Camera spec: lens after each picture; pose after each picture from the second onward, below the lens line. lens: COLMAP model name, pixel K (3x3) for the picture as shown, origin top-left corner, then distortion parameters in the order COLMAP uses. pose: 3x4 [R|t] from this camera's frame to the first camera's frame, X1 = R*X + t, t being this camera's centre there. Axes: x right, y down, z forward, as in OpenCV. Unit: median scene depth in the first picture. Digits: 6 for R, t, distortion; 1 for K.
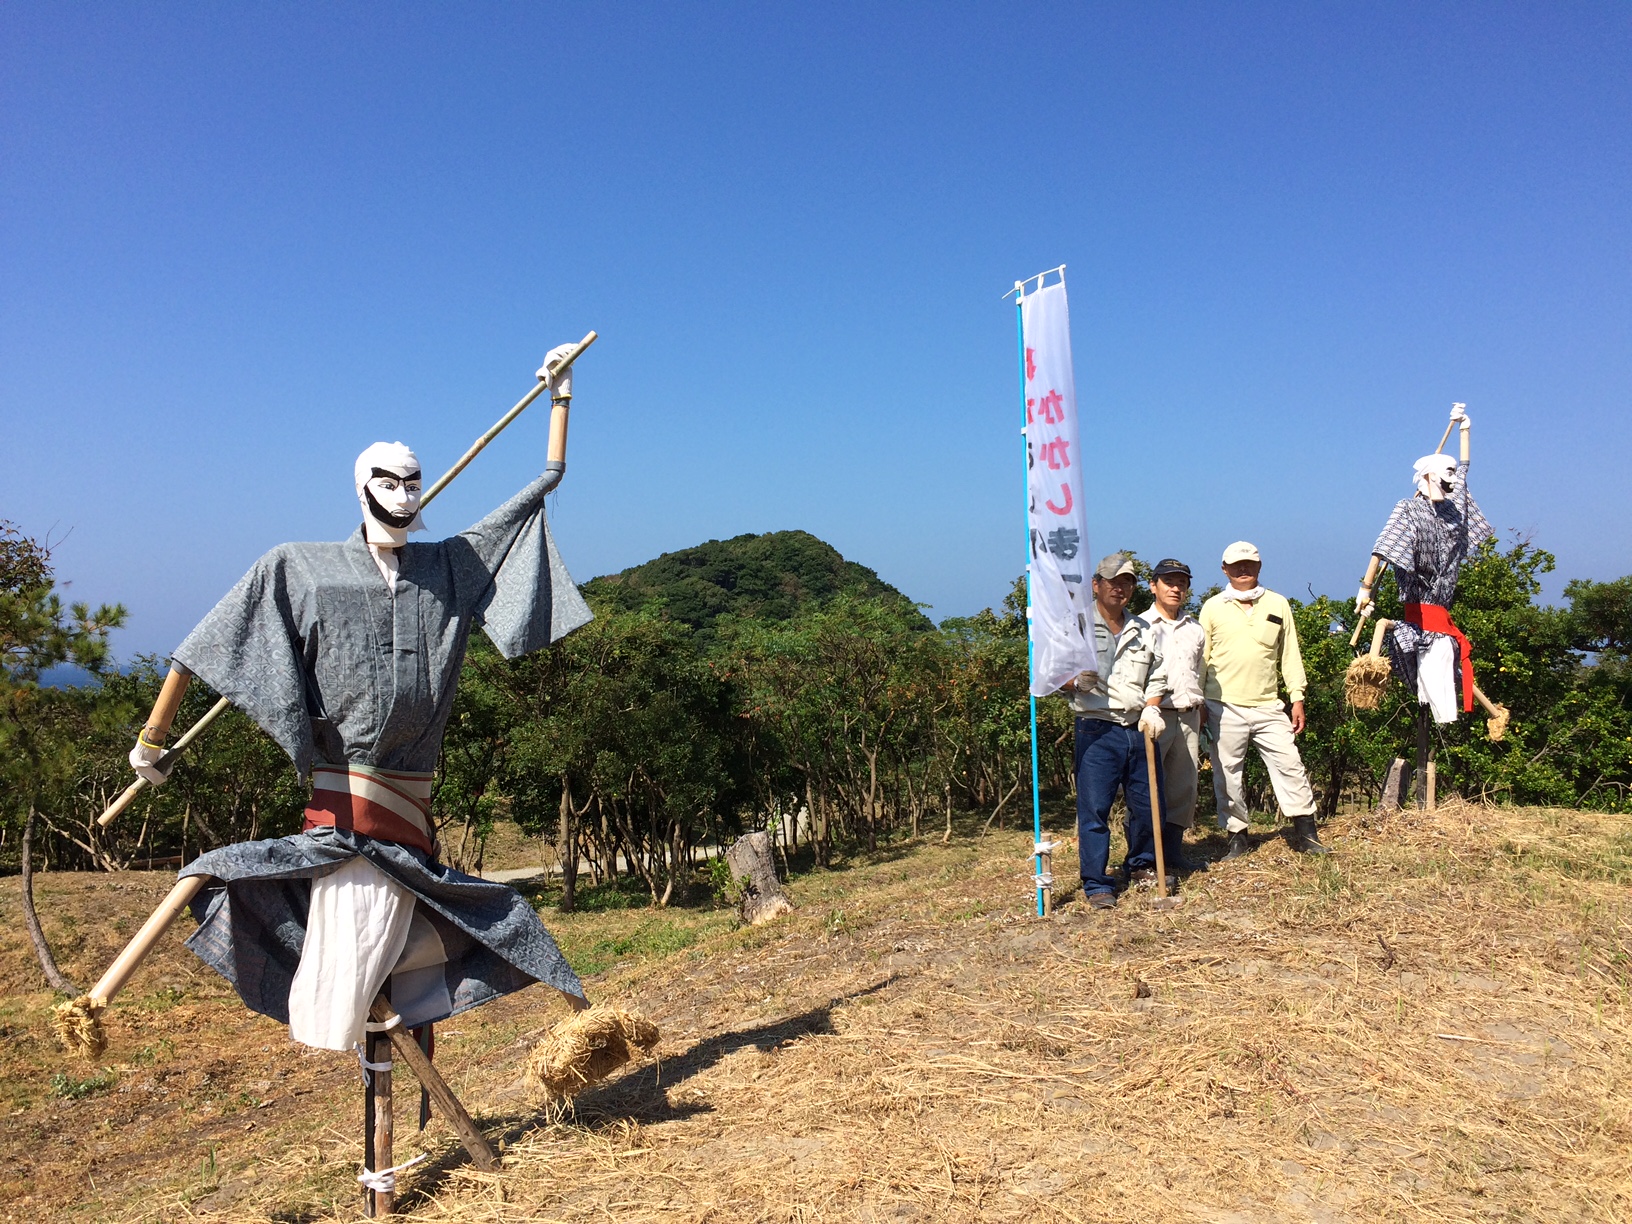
lens RADIAL K [[1373.9, 0, 818.8], [0, 1373.9, 594.7], [0, 0, 1]] dist [0.090148, -0.112821]
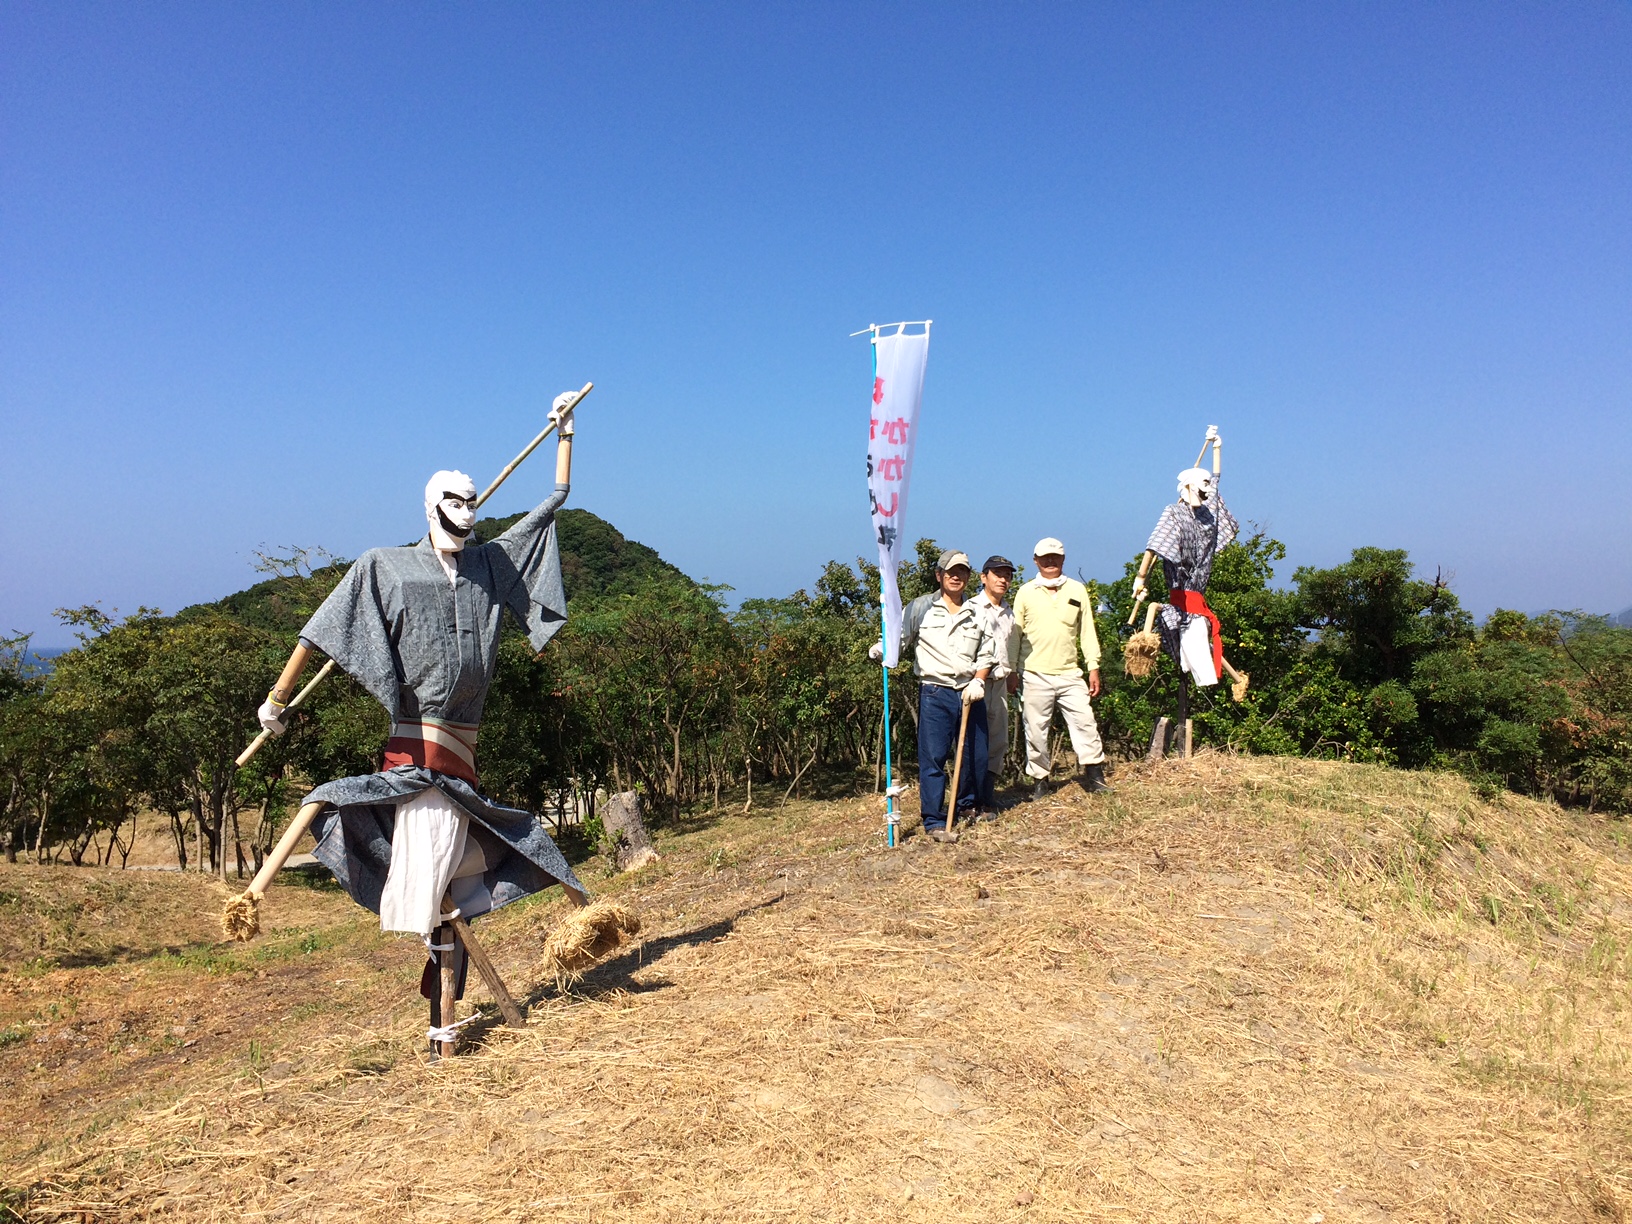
lens RADIAL K [[1373.9, 0, 818.8], [0, 1373.9, 594.7], [0, 0, 1]] dist [0.090148, -0.112821]
pose [[0.987221, 0.001088, 0.159354, -0.103828], [-0.003436, 0.999890, 0.014461, -0.008086], [-0.159321, -0.014823, 0.987116, -0.201548]]
